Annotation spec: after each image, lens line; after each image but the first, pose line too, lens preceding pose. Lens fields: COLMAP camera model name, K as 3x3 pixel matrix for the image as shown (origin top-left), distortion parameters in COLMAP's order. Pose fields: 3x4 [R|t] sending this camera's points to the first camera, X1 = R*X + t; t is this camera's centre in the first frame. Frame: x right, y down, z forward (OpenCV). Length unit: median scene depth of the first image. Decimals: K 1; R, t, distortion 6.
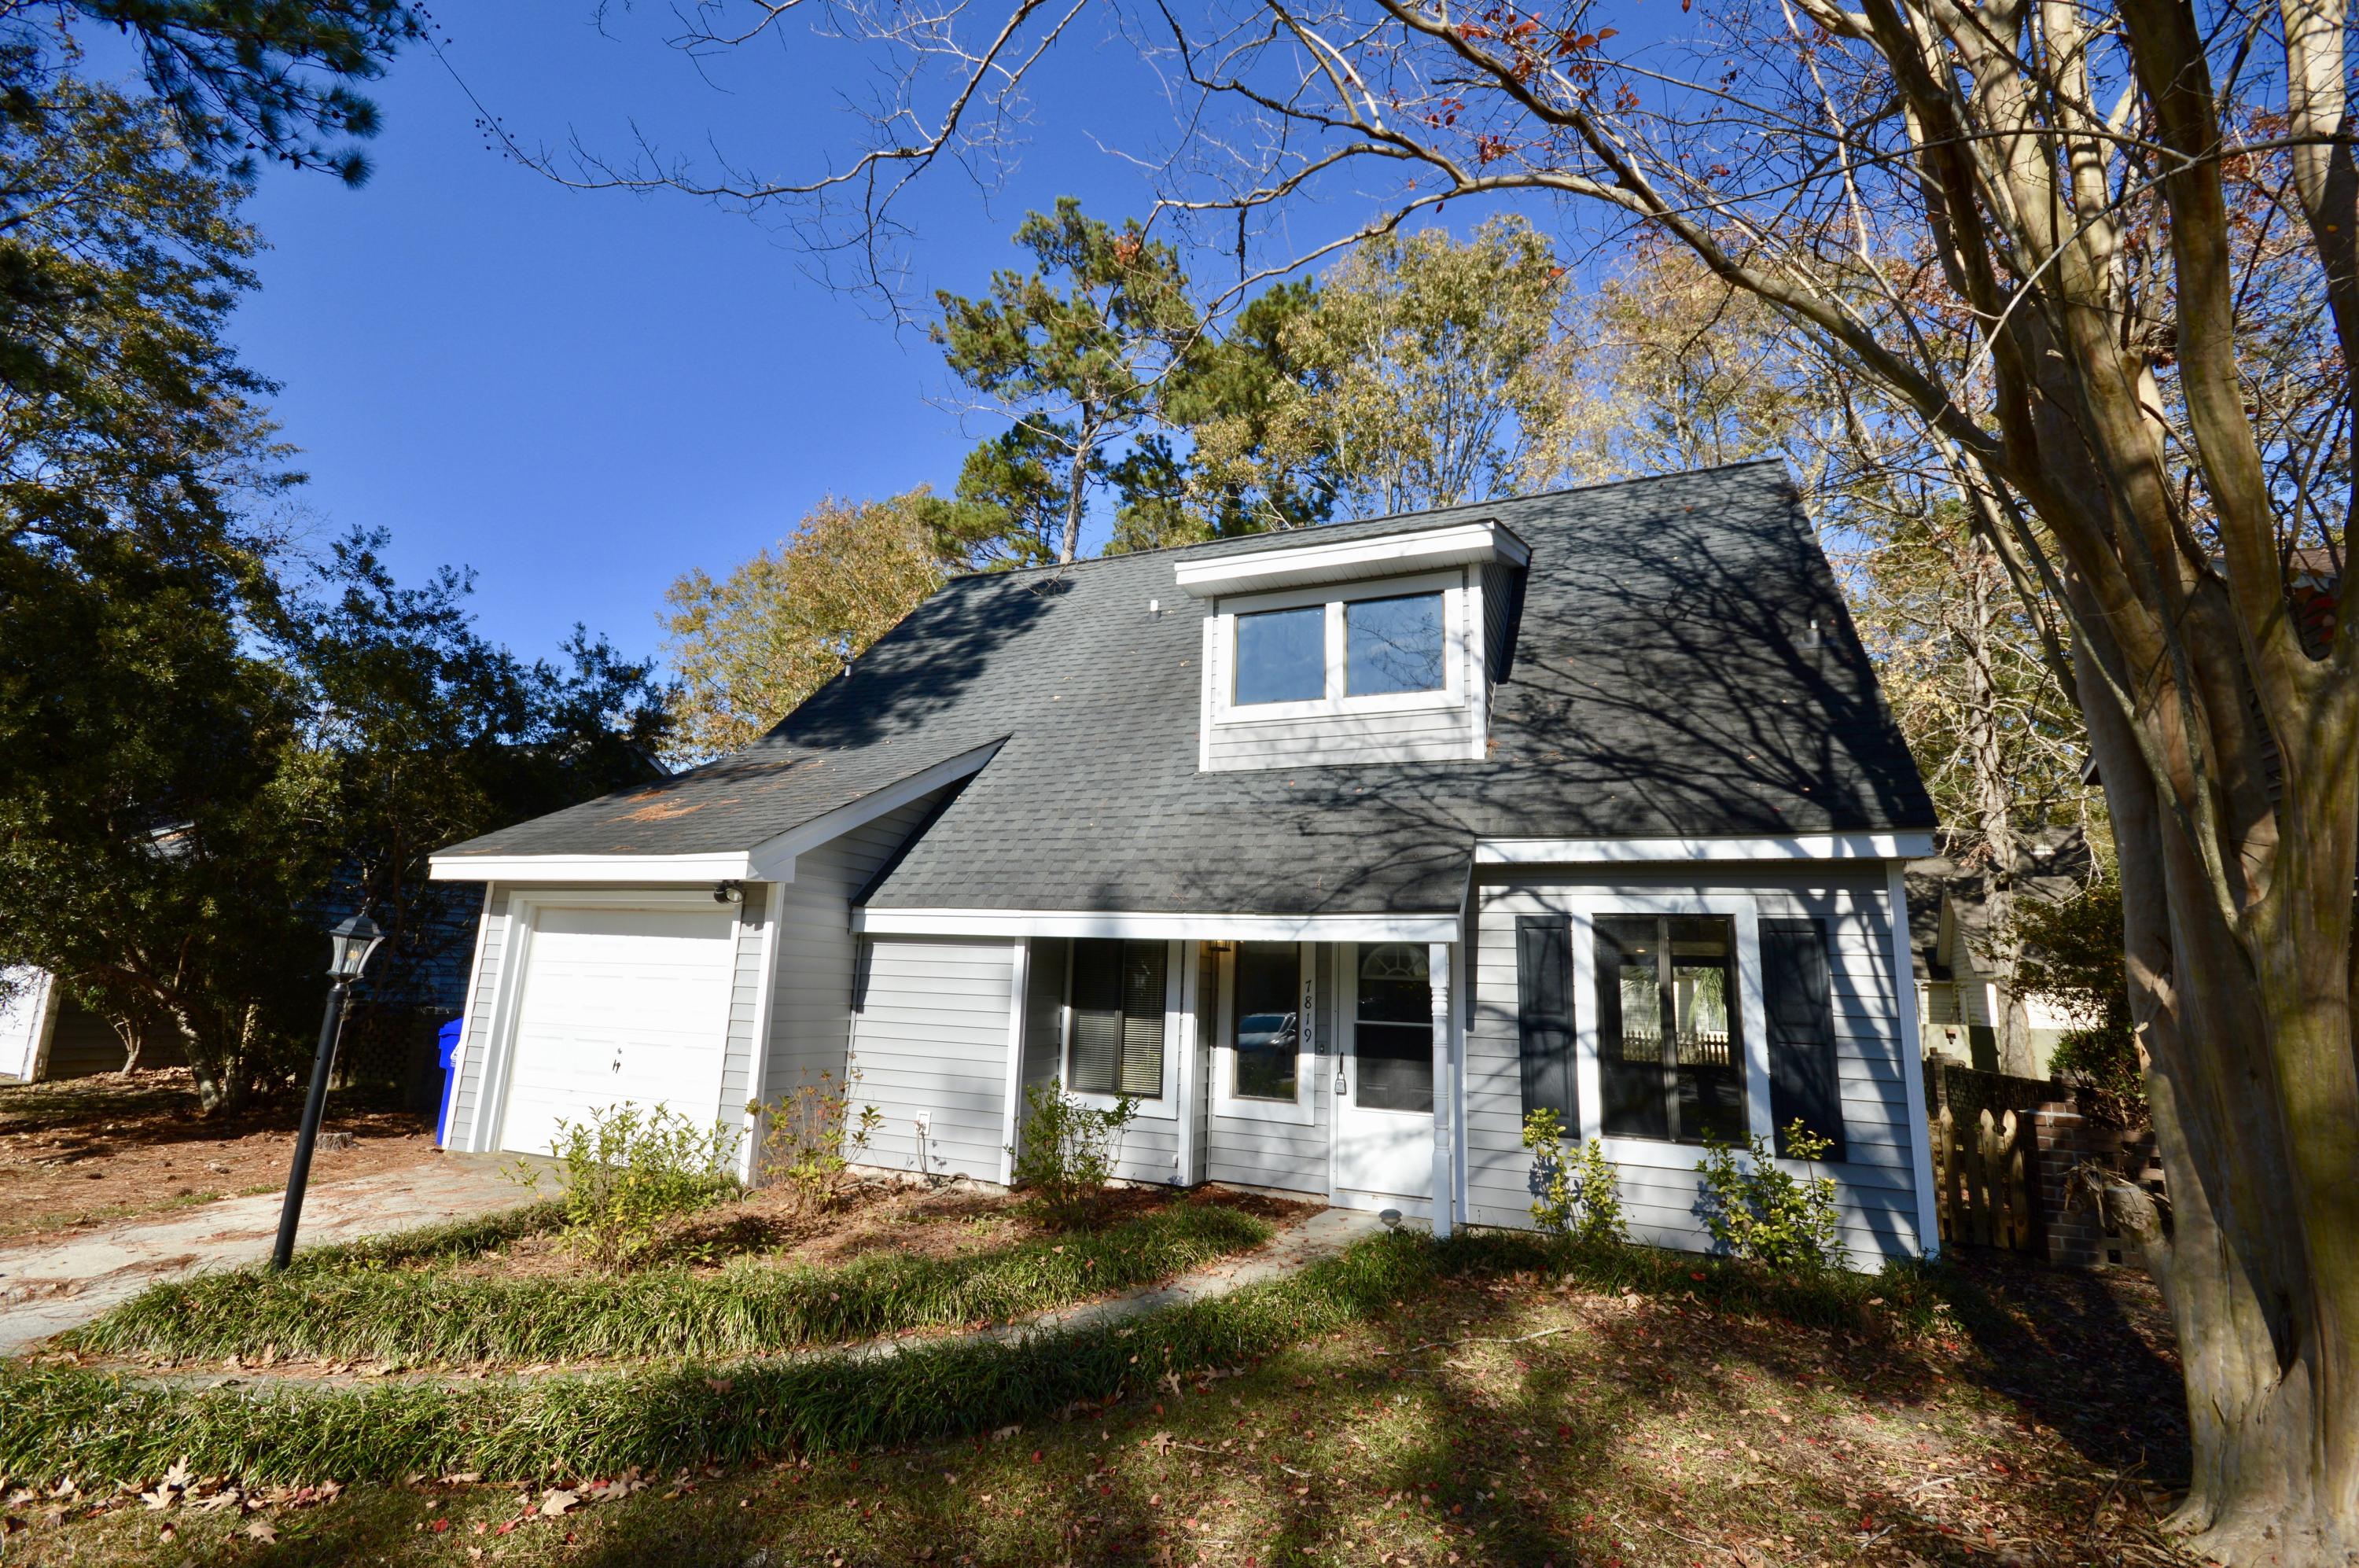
lens RADIAL K [[1049.0, 0, 1179.5], [0, 1049.0, 784.0], [0, 0, 1]] dist [0.000055, 0.000203]
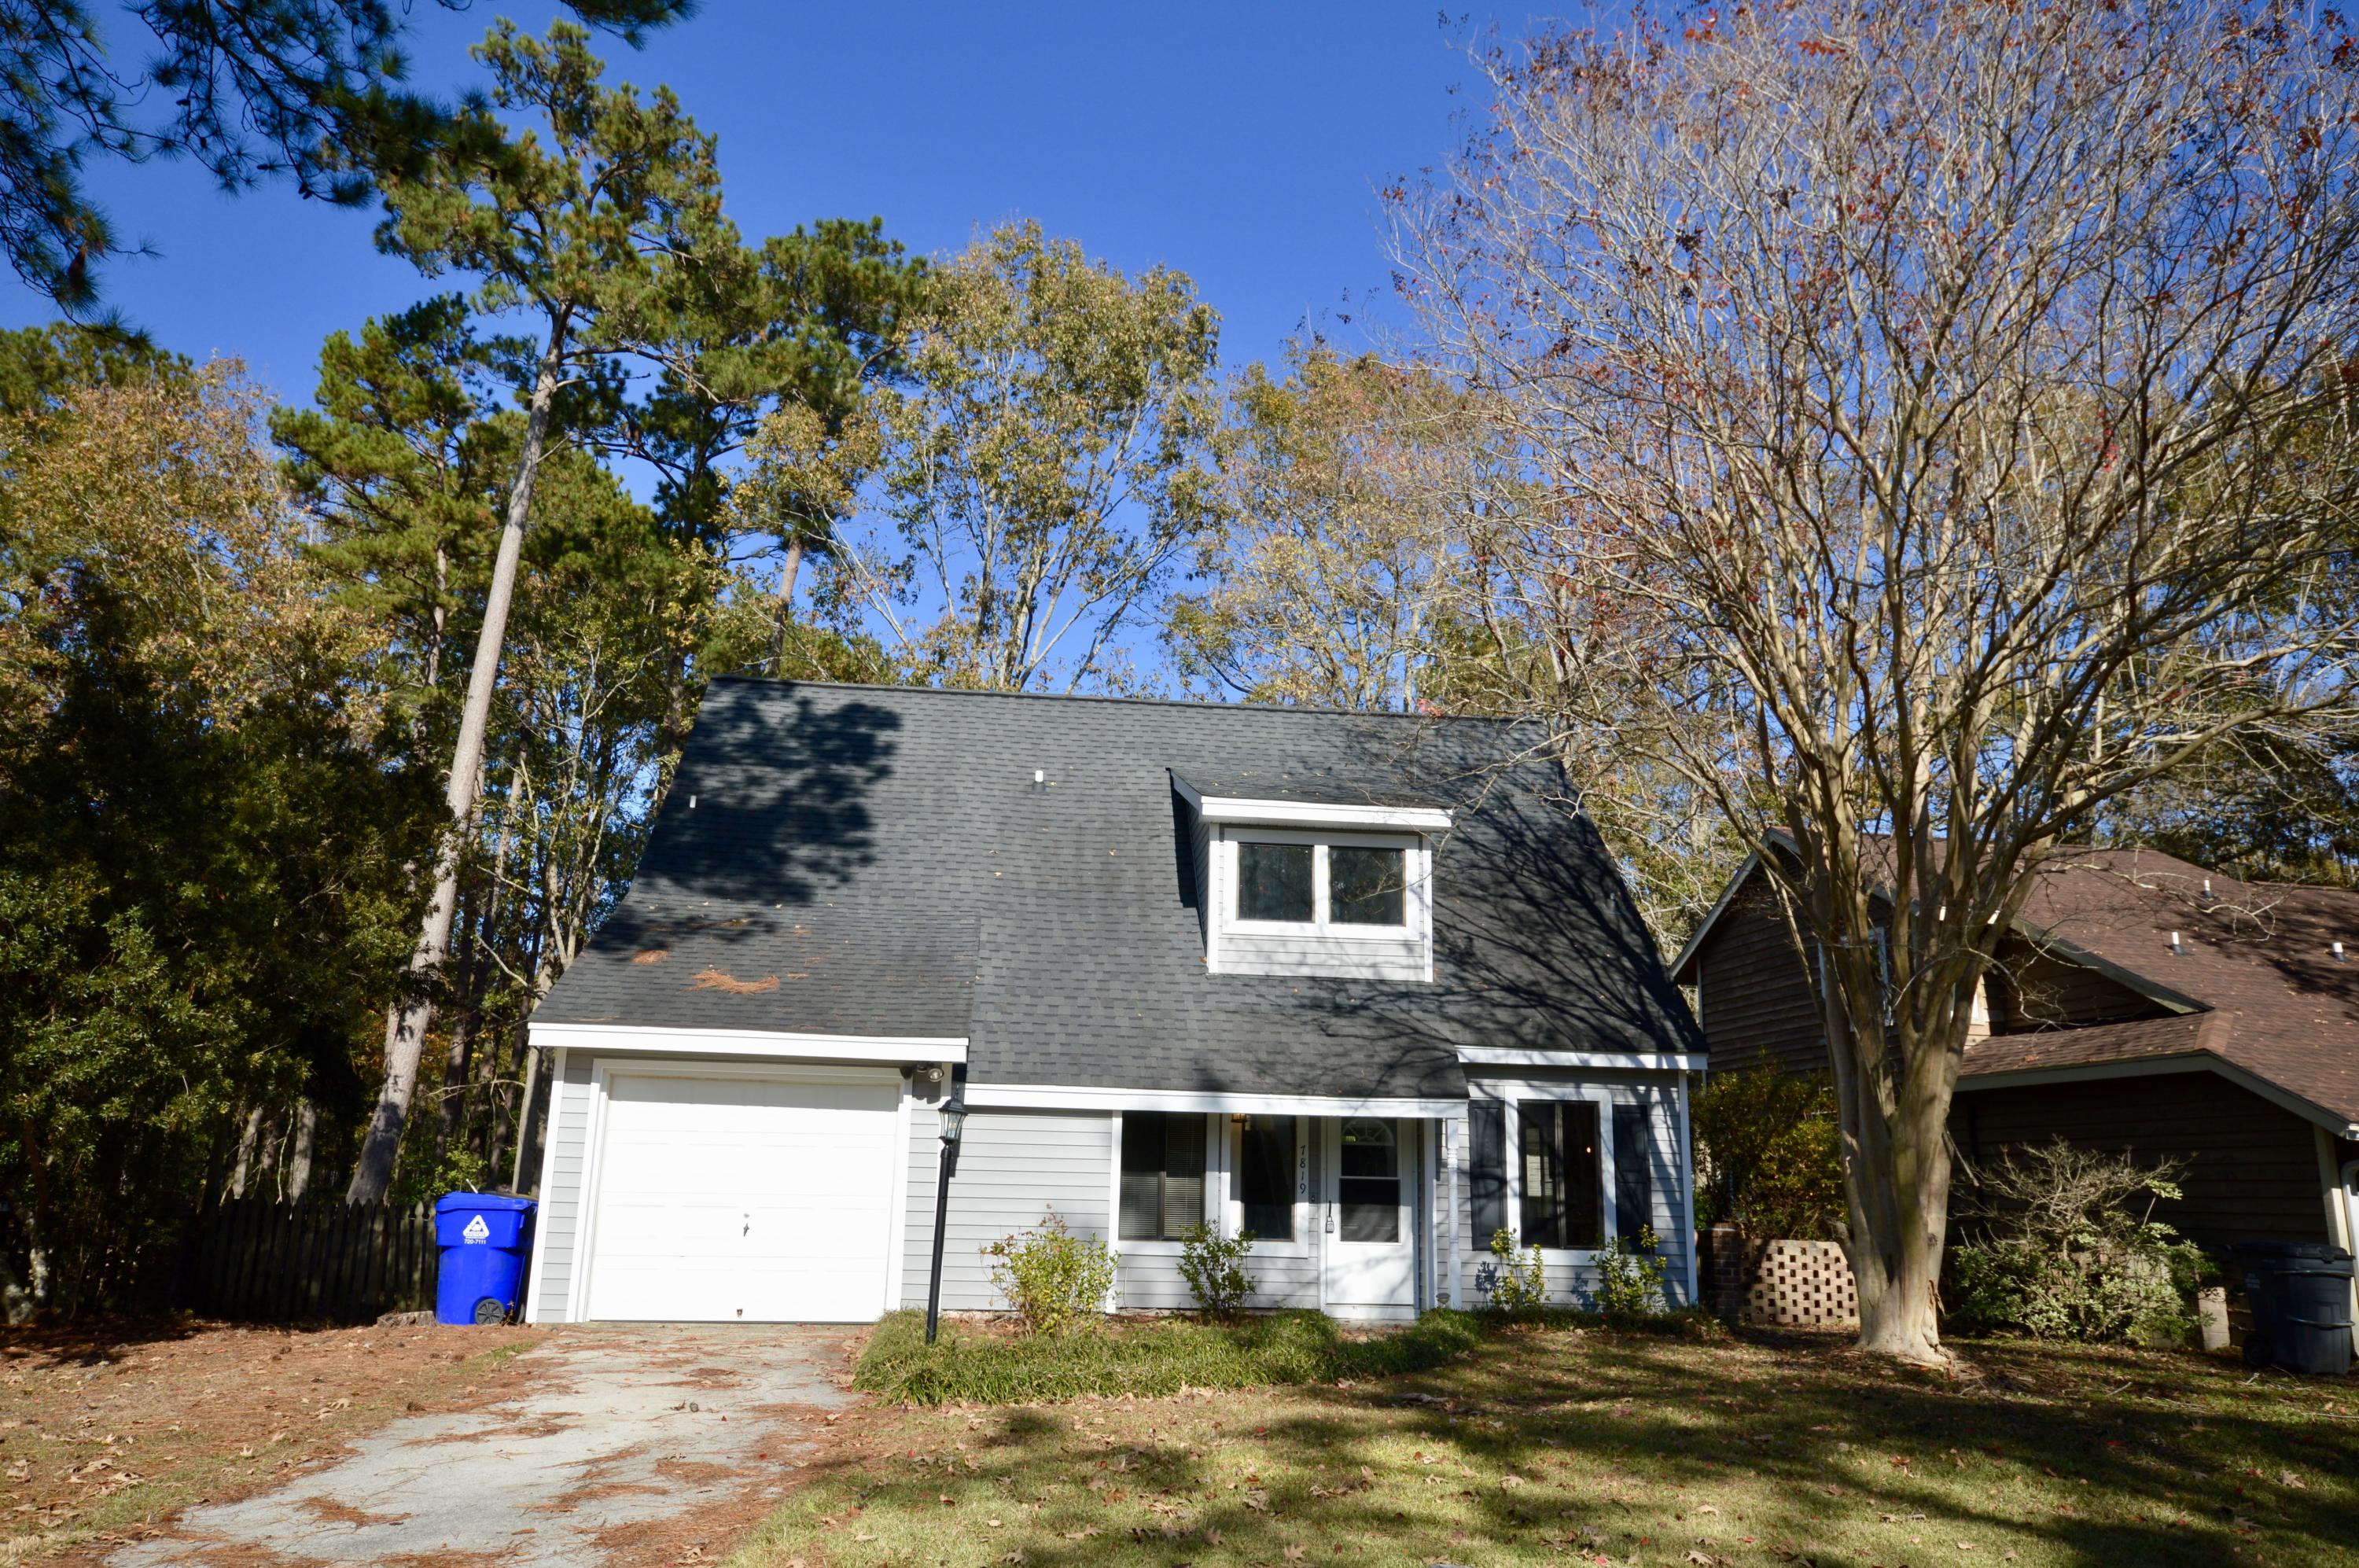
lens RADIAL K [[1702.5, 0, 1179.5], [0, 1702.5, 784.0], [0, 0, 1]] dist [-0.006756, -0.000747]
pose [[0.866197, 0.101898, 0.489204, -1.132658], [-0.085005, 0.994766, -0.056692, -0.130554], [-0.492420, 0.007522, 0.870325, -0.787133]]
